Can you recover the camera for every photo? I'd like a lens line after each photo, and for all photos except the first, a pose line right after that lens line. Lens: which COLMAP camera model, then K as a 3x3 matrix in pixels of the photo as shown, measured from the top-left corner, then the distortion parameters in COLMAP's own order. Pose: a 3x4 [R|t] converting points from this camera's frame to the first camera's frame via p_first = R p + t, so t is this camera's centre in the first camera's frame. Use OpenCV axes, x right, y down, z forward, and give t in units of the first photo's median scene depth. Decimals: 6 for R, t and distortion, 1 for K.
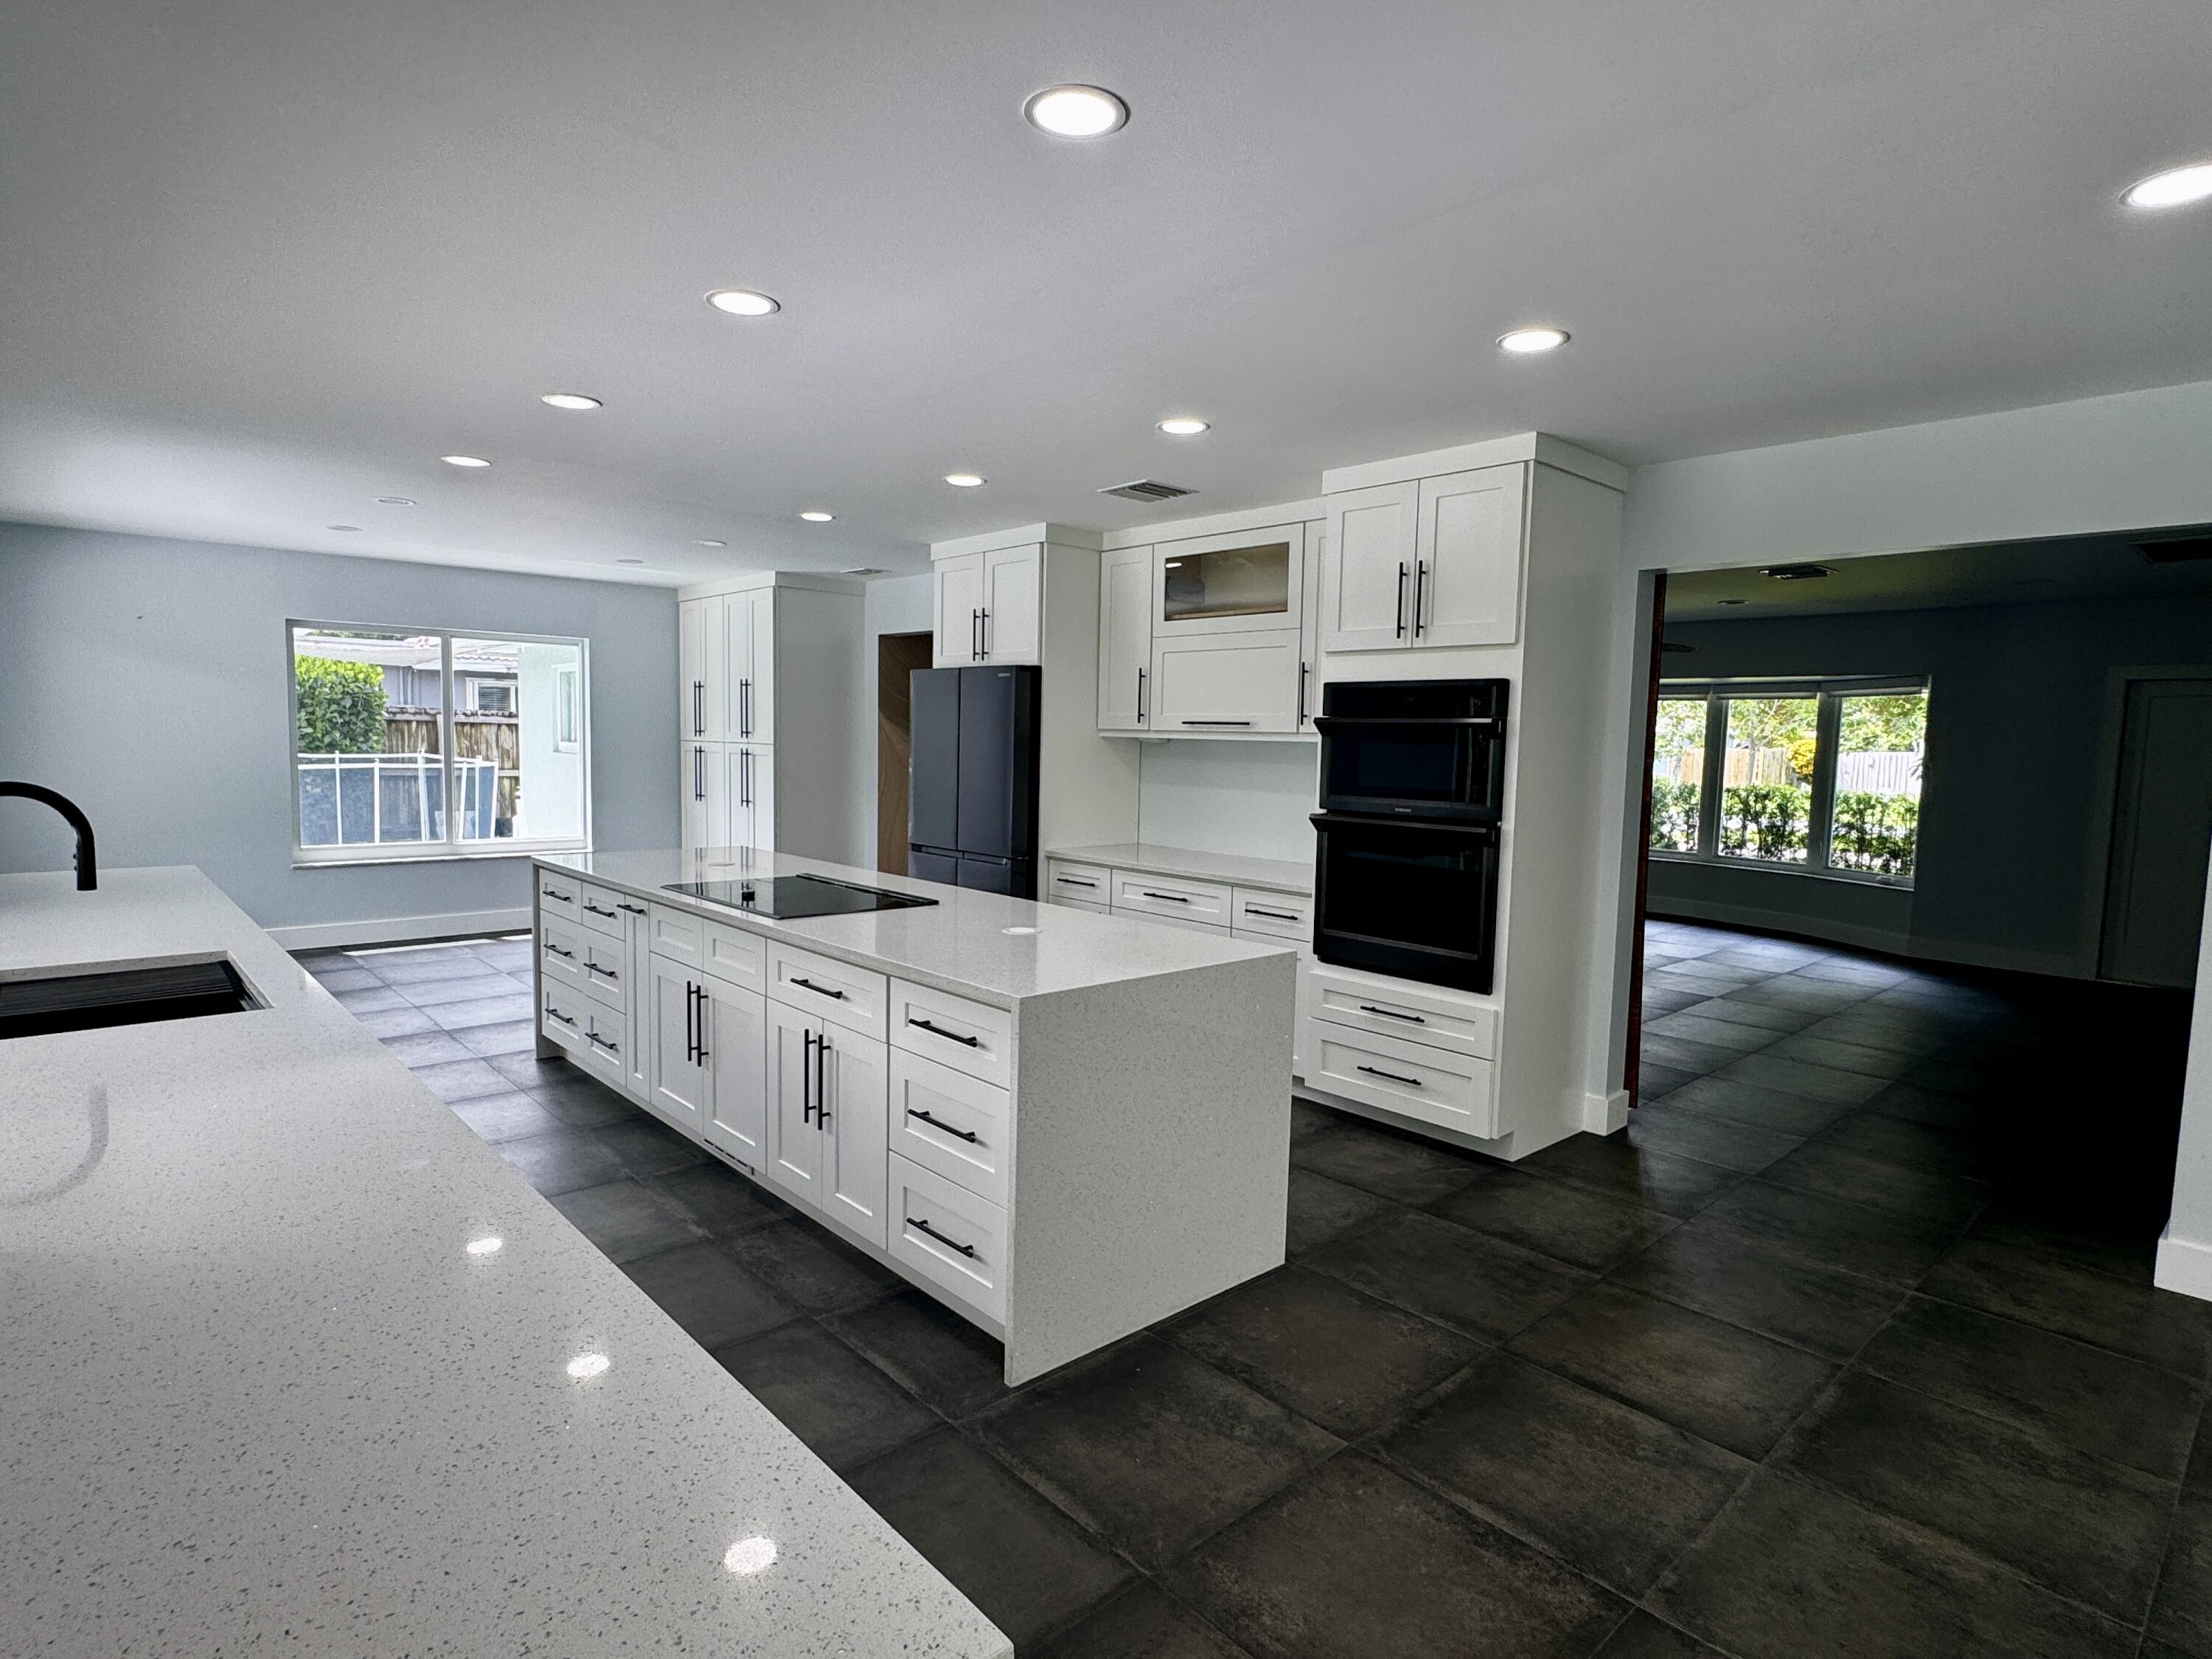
lens RADIAL K [[1162.0, 0, 1106.0], [0, 1162.0, 829.5], [0, 0, 1]] dist [-0.003424, -0.001100]
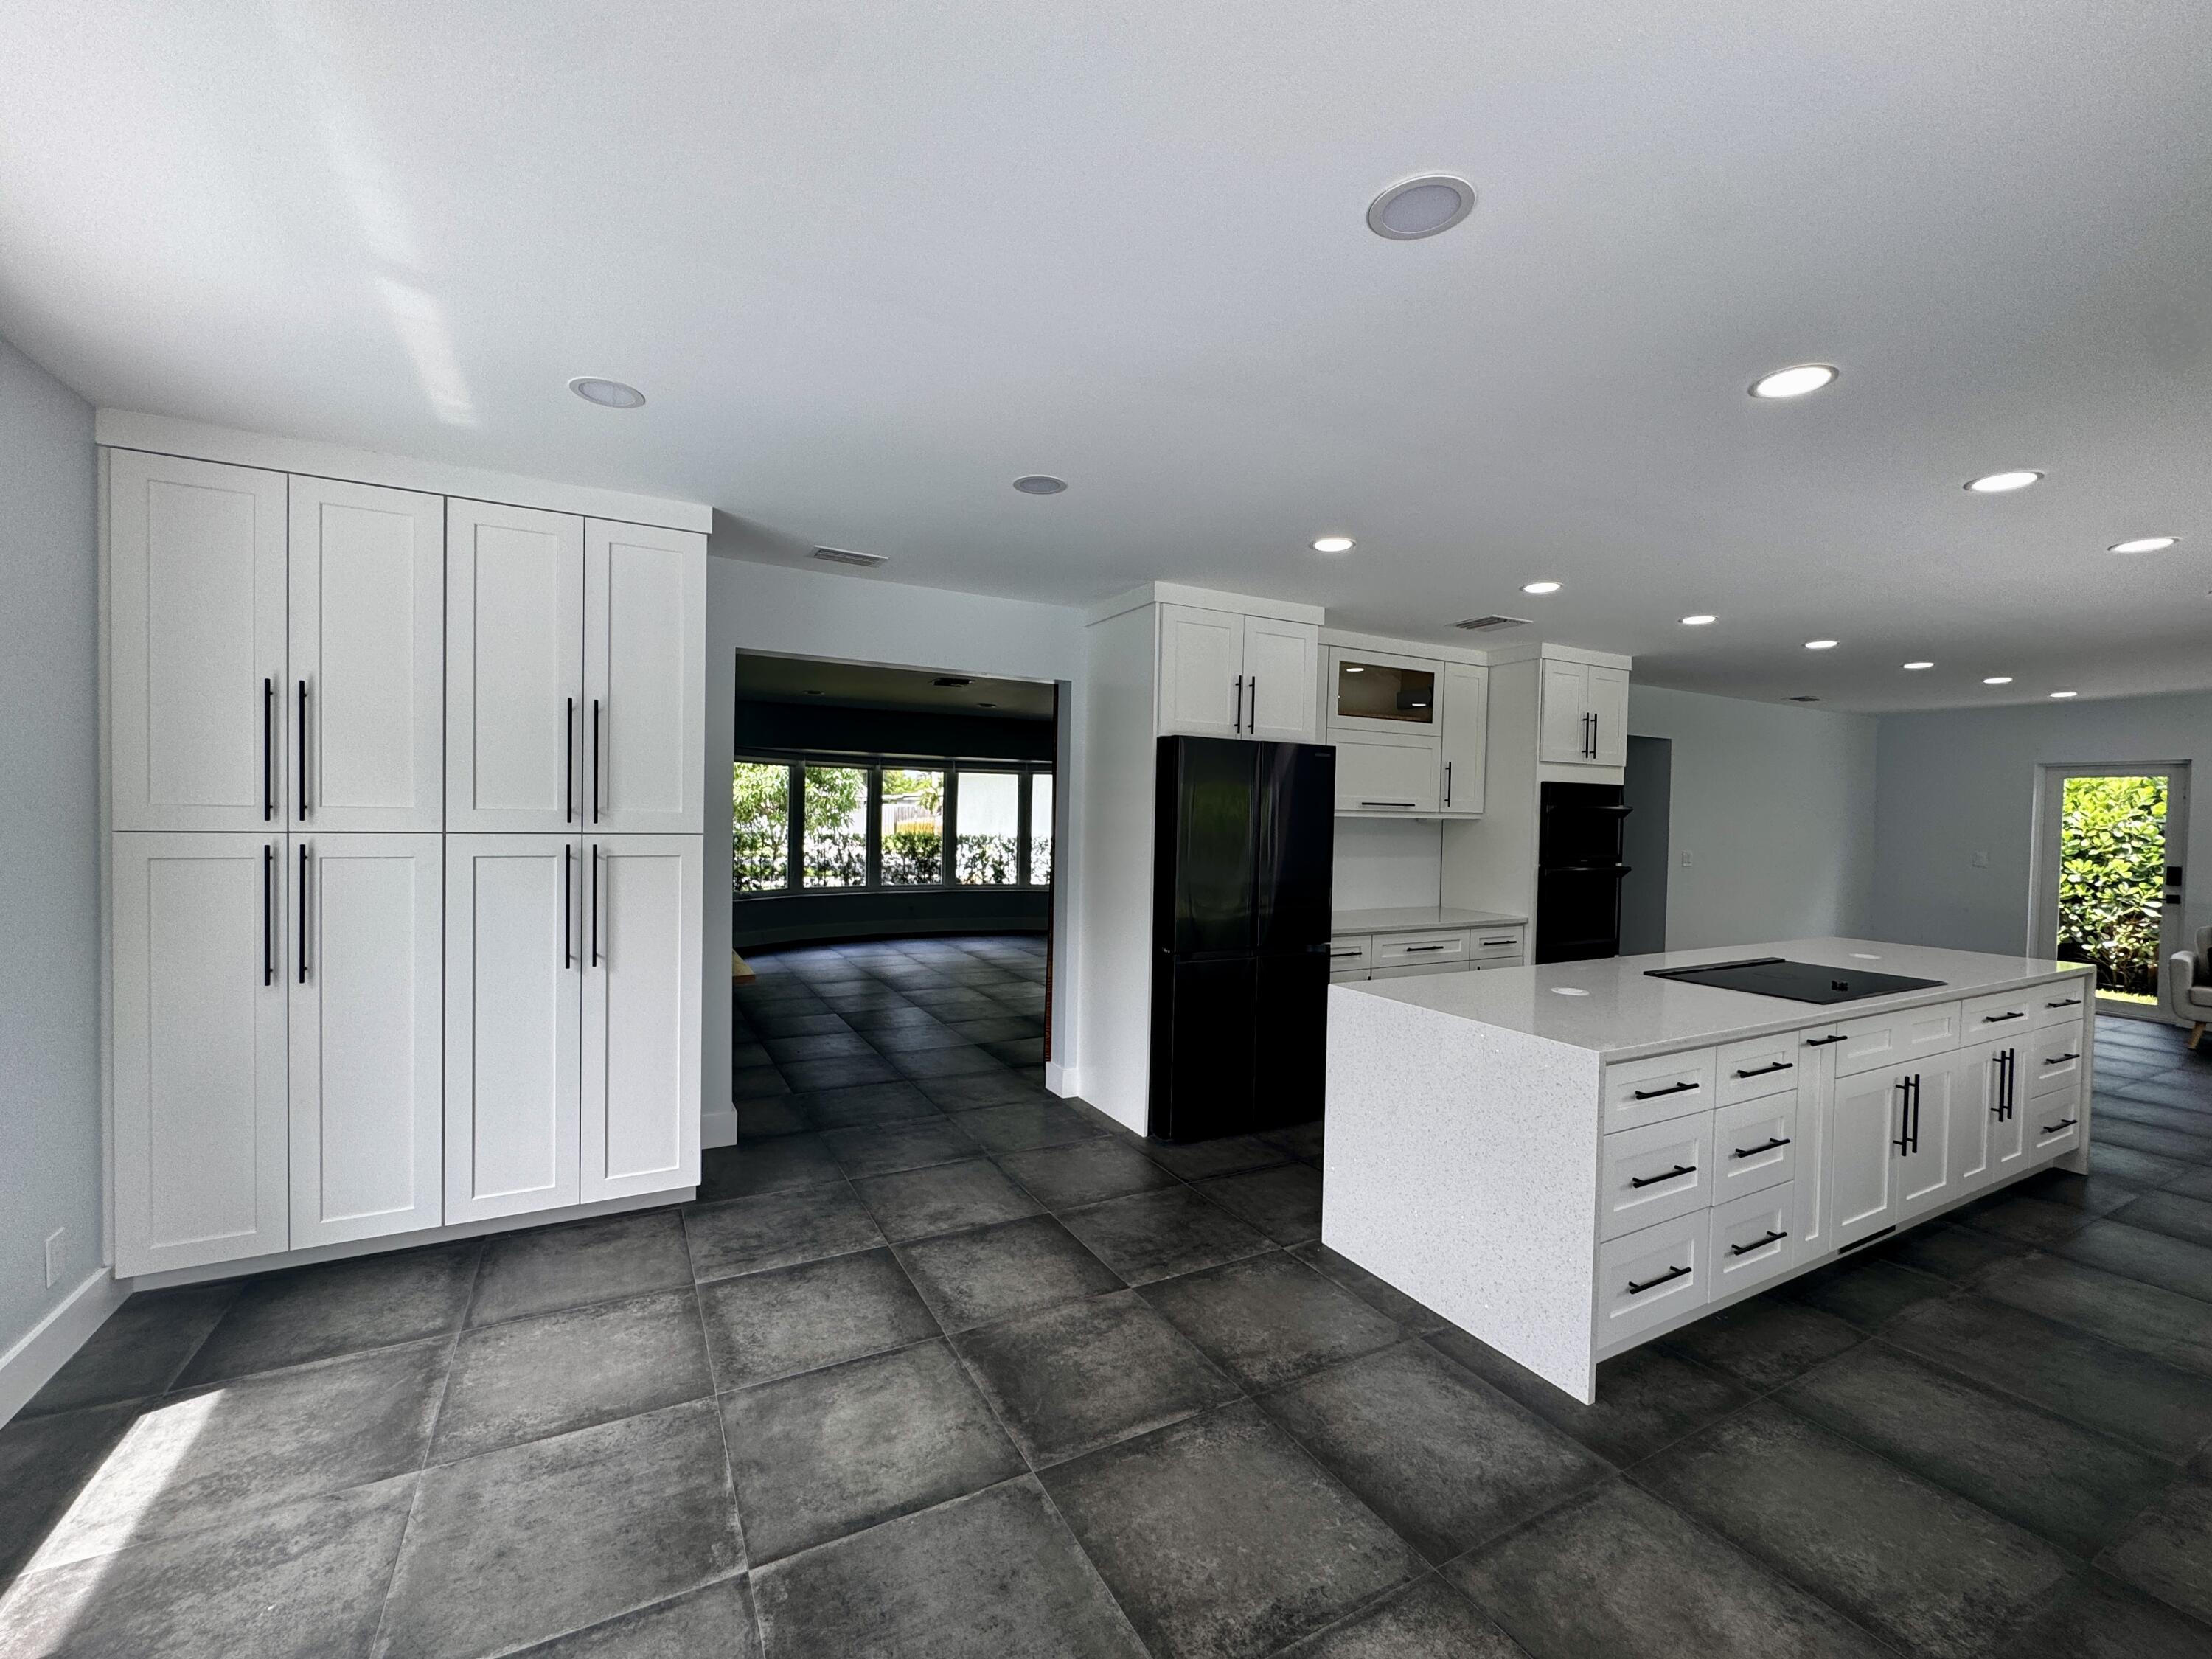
lens RADIAL K [[955.2, 0, 1139.8], [0, 955.2, 815.2], [0, 0, 1]] dist [0.000109, 0.000192]
pose [[0.217253, -0.022159, 0.975864, -0.978512], [0.063566, 0.997941, 0.008509, -0.107718], [-0.974043, 0.060183, 0.218214, 1.058569]]
